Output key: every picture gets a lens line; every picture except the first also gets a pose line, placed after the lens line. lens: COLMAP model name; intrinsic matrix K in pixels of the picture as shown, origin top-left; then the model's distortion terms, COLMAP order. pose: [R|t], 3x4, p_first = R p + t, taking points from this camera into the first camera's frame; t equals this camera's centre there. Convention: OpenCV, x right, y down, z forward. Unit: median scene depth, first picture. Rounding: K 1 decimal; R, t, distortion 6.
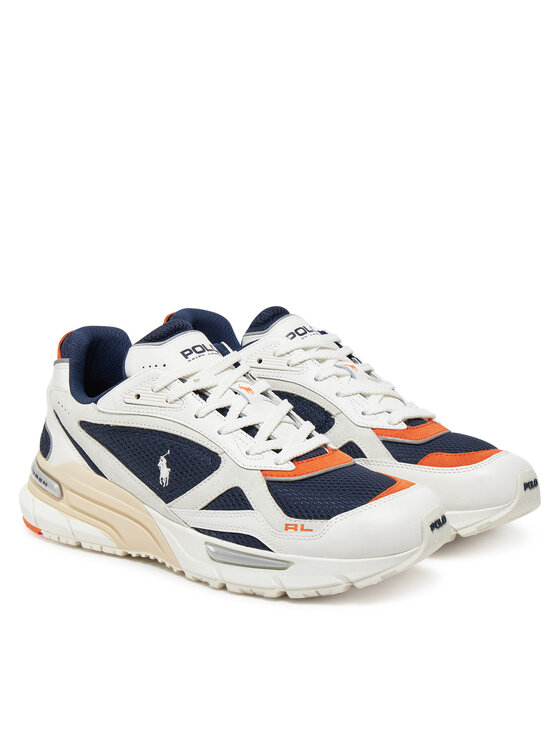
lens RADIAL K [[1948.9, 0, 280.0], [0, 1948.9, 373.0], [0, 0, 1]] dist [-0.124106, -0.208882]
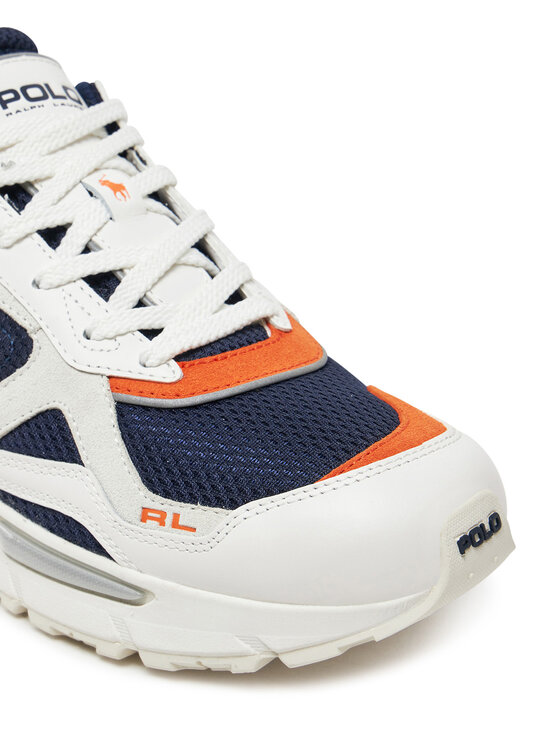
lens RADIAL K [[1906.1, 0, 280.0], [0, 1906.1, 373.0], [0, 0, 1]] dist [0.250356, 0.501255]
pose [[0.991680, 0.060482, -0.113634, 0.082041], [-0.039963, 0.983781, 0.174867, -0.031714], [0.122367, -0.168871, 0.978013, 0.566784]]
